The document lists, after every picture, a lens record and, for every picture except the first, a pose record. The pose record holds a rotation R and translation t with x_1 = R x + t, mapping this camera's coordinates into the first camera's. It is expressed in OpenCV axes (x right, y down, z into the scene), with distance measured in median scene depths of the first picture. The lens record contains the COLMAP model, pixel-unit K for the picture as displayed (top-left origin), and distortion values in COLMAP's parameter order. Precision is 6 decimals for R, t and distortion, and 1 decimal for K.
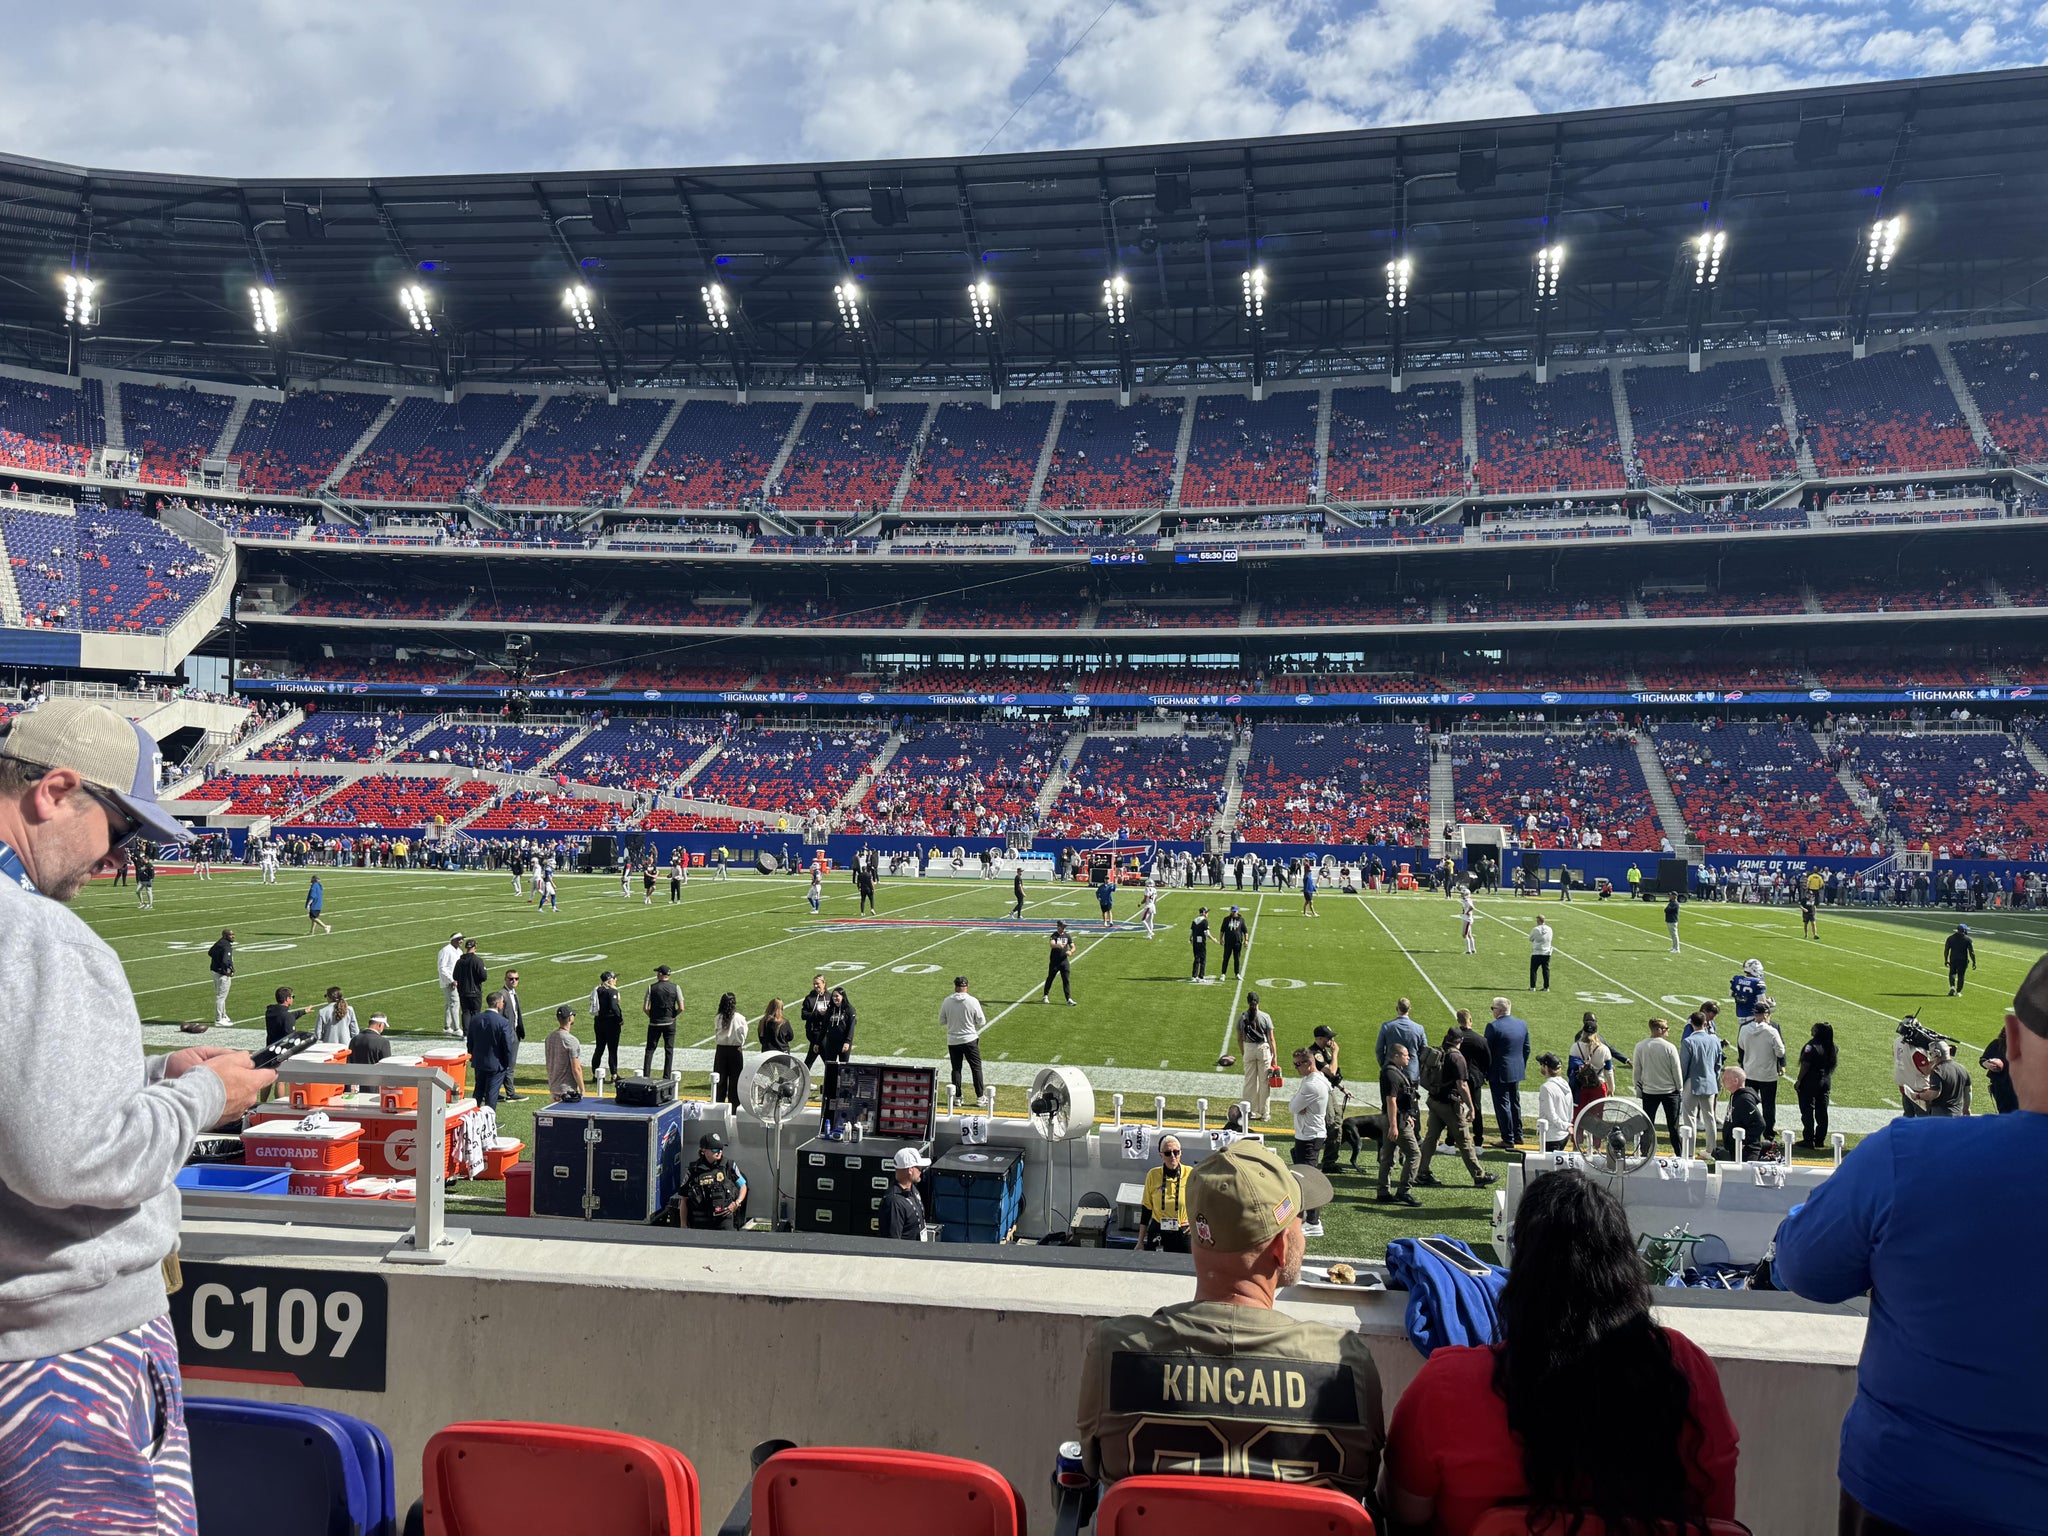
lens RADIAL K [[1497.4, 0, 1030.8], [0, 1497.4, 777.6], [0, 0, 1]] dist [0.049847, -0.068068]
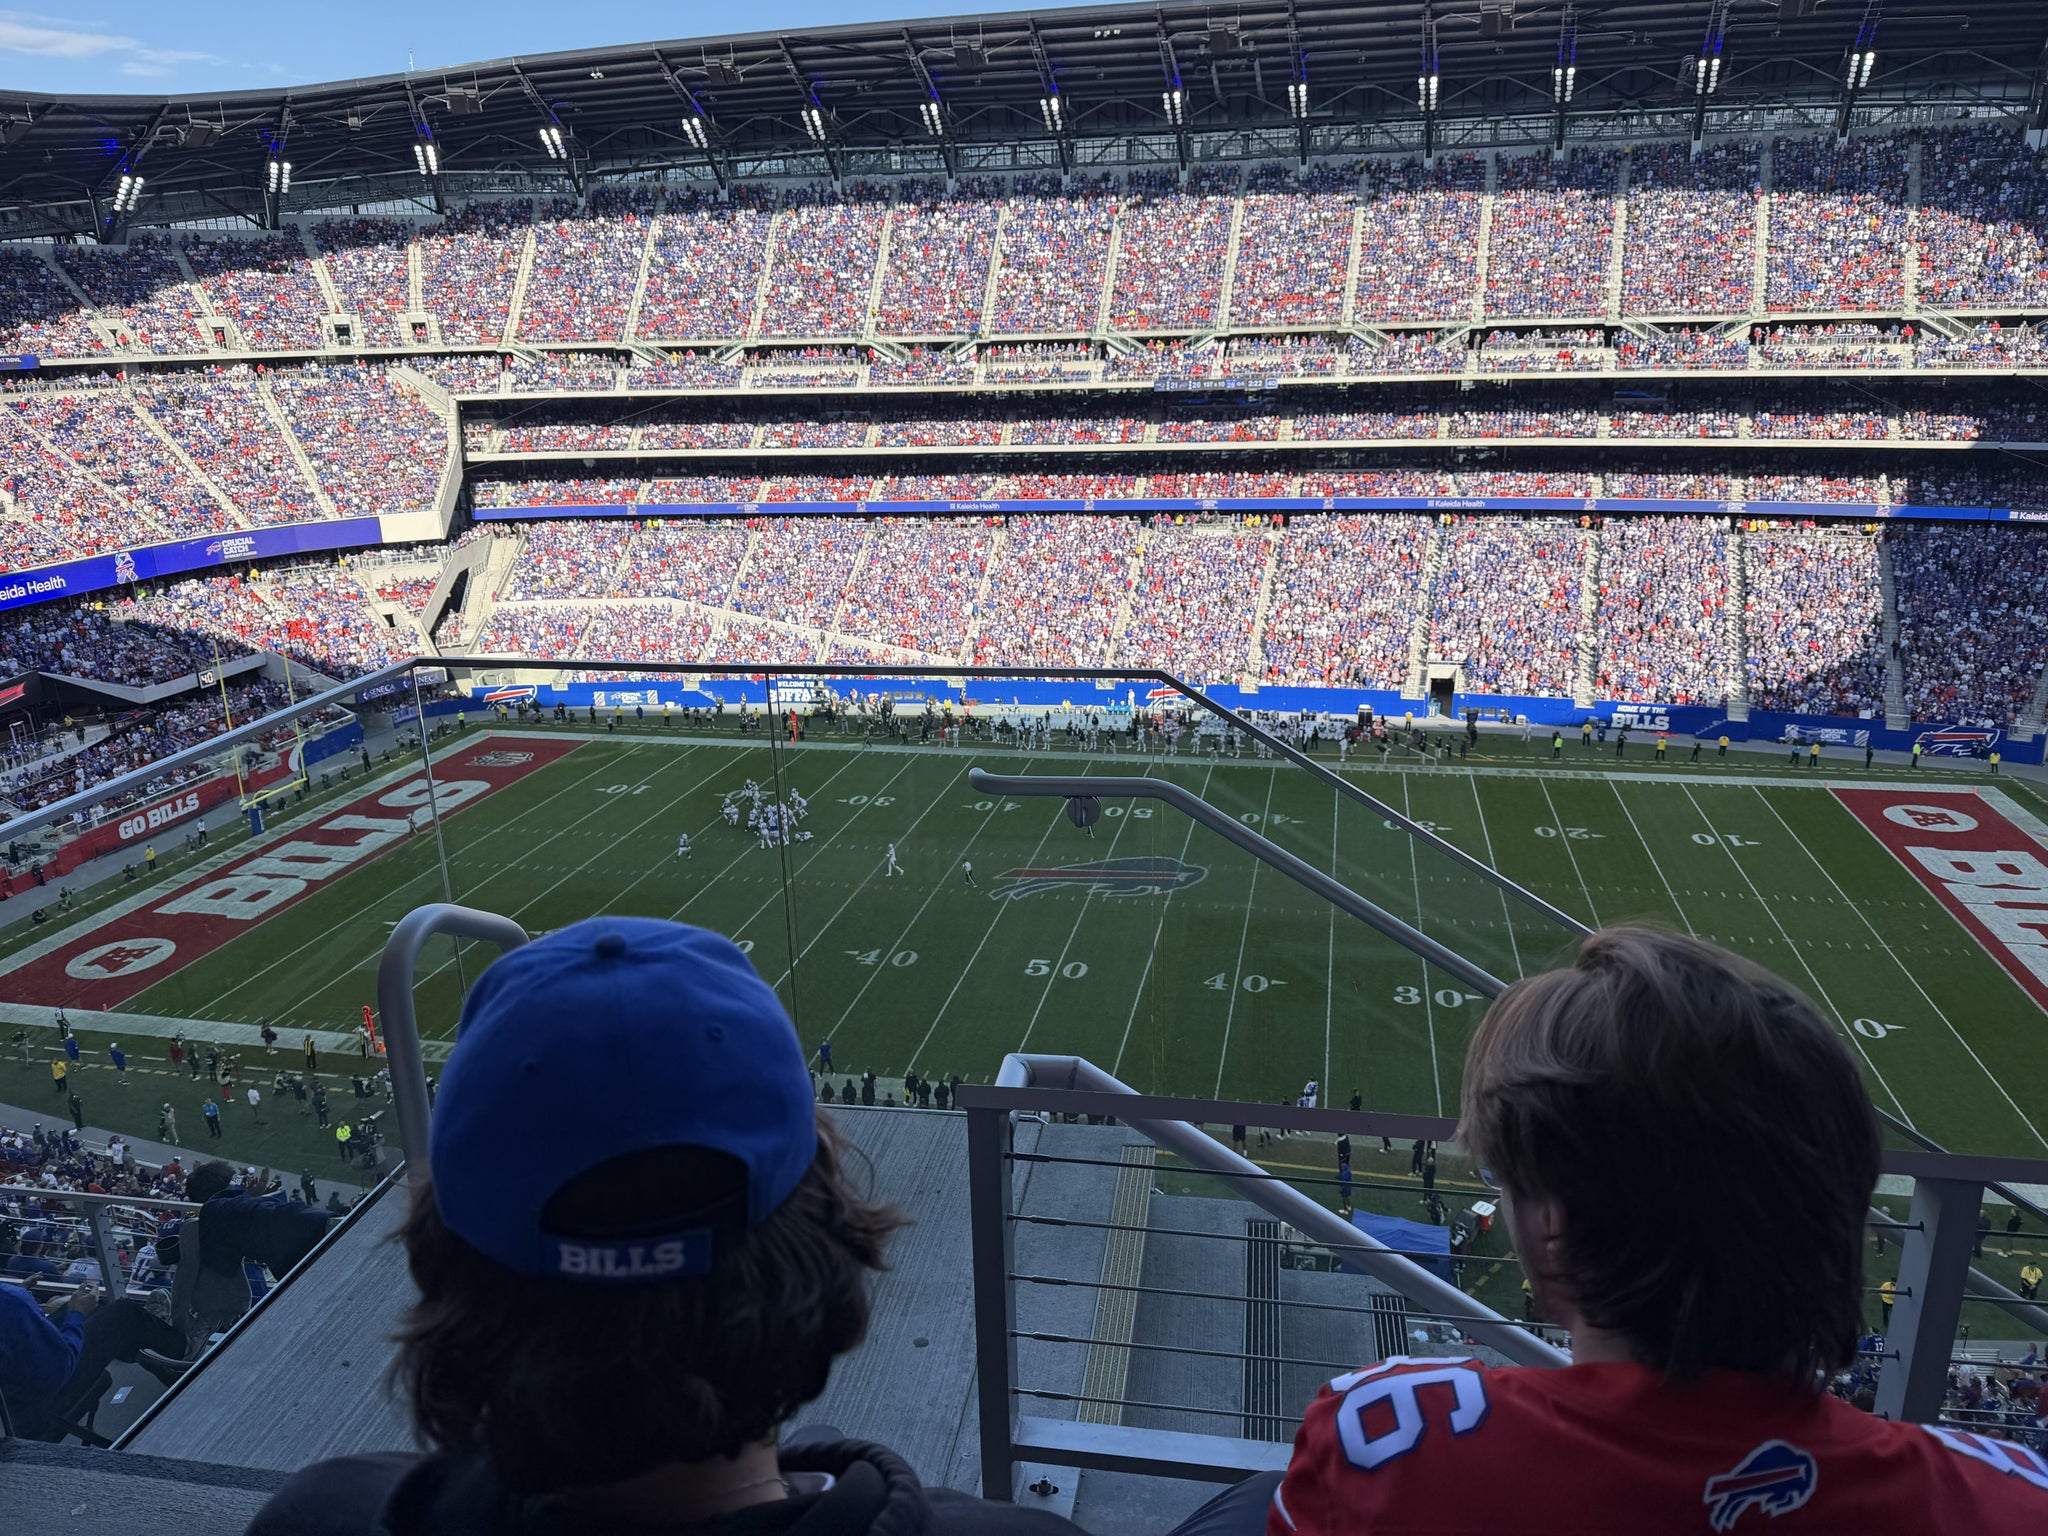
lens RADIAL K [[1497.4, 0, 1030.8], [0, 1497.4, 777.6], [0, 0, 1]] dist [0.049847, -0.068068]
pose [[0.998525, -0.027530, -0.046793, -0.010766], [0.040248, 0.953815, 0.297686, -0.198272], [0.036437, -0.299130, 0.953516, -0.229765]]
